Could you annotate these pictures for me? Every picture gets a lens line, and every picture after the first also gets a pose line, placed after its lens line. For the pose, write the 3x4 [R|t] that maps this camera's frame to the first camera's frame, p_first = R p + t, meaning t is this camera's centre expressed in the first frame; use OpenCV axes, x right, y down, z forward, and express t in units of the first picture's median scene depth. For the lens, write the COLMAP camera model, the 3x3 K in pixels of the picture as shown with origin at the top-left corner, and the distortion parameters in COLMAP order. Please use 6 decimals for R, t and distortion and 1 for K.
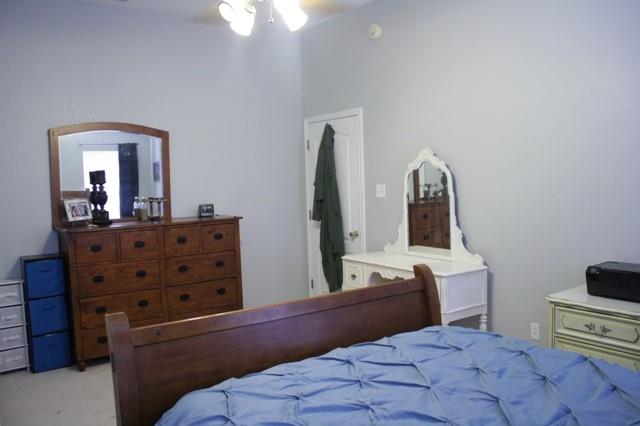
lens RADIAL K [[535.3, 0, 320.2], [0, 535.3, 213.4], [0, 0, 1]] dist [-0.061296, 0.013252]
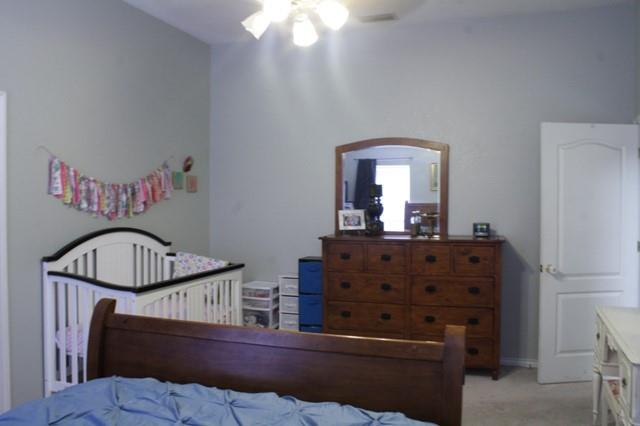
lens RADIAL K [[535.3, 0, 320.0], [0, 535.3, 213.3], [0, 0, 1]] dist [-0.061296, 0.013252]
pose [[0.623715, 0.054119, -0.779776, 0.351686], [-0.067402, 0.997608, 0.015325, -0.031489], [0.778740, 0.043000, 0.625871, 0.246648]]
